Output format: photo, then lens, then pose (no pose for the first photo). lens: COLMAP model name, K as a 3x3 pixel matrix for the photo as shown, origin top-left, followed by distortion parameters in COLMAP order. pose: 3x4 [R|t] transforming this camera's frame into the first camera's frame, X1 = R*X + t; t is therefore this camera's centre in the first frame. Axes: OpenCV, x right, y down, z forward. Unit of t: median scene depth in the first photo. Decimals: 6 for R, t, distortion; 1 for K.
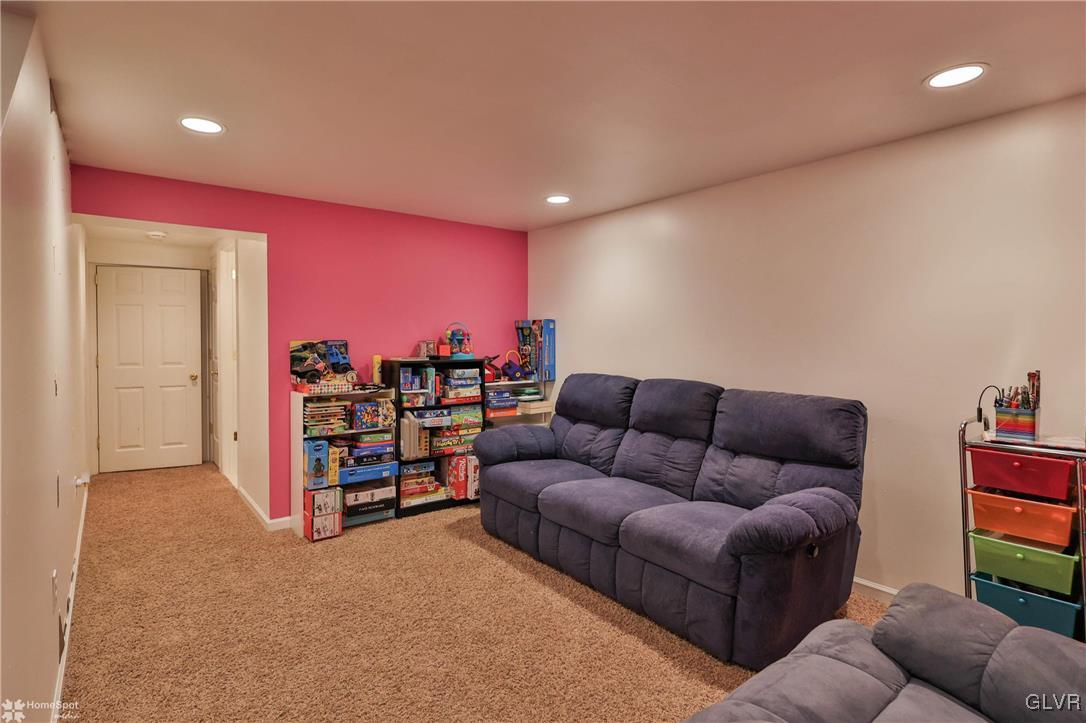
lens RADIAL K [[539.8, 0, 541.8], [0, 539.8, 348.1], [0, 0, 1]] dist [-0.000308, -0.000106]
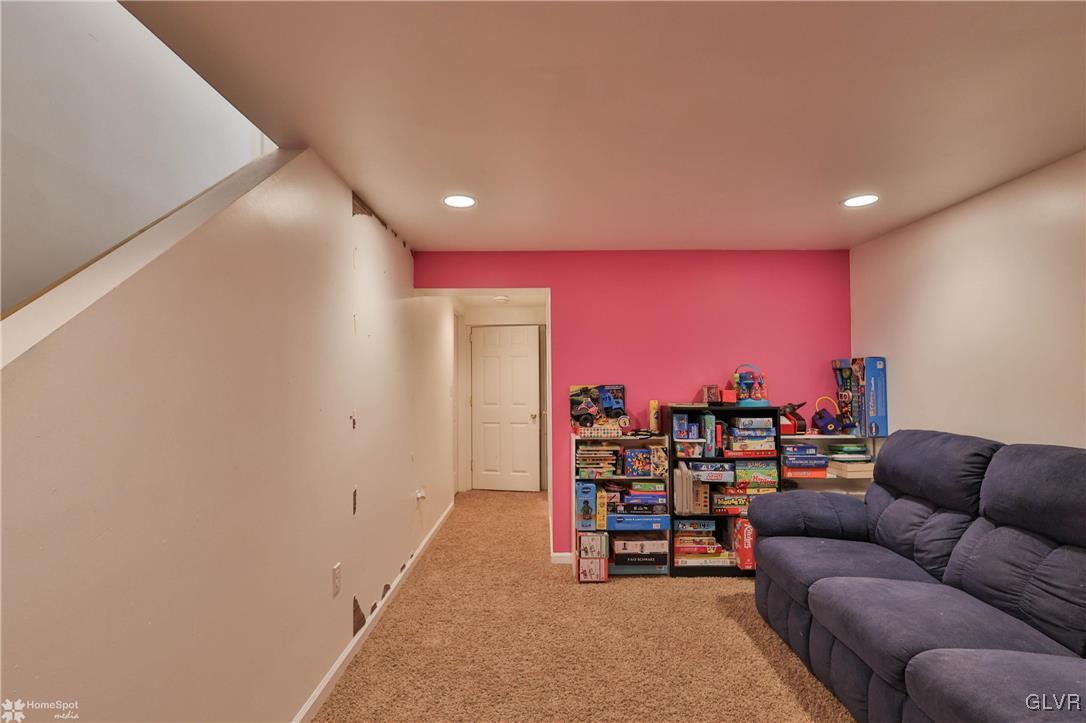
lens RADIAL K [[539.7, 0, 544.0], [0, 539.7, 371.3], [0, 0, 1]] dist [0.000222, -0.000377]
pose [[0.789456, -0.016823, -0.613577, 0.139243], [-0.005969, 0.999367, -0.035081, -0.003726], [0.613778, 0.031357, 0.788856, 0.125147]]
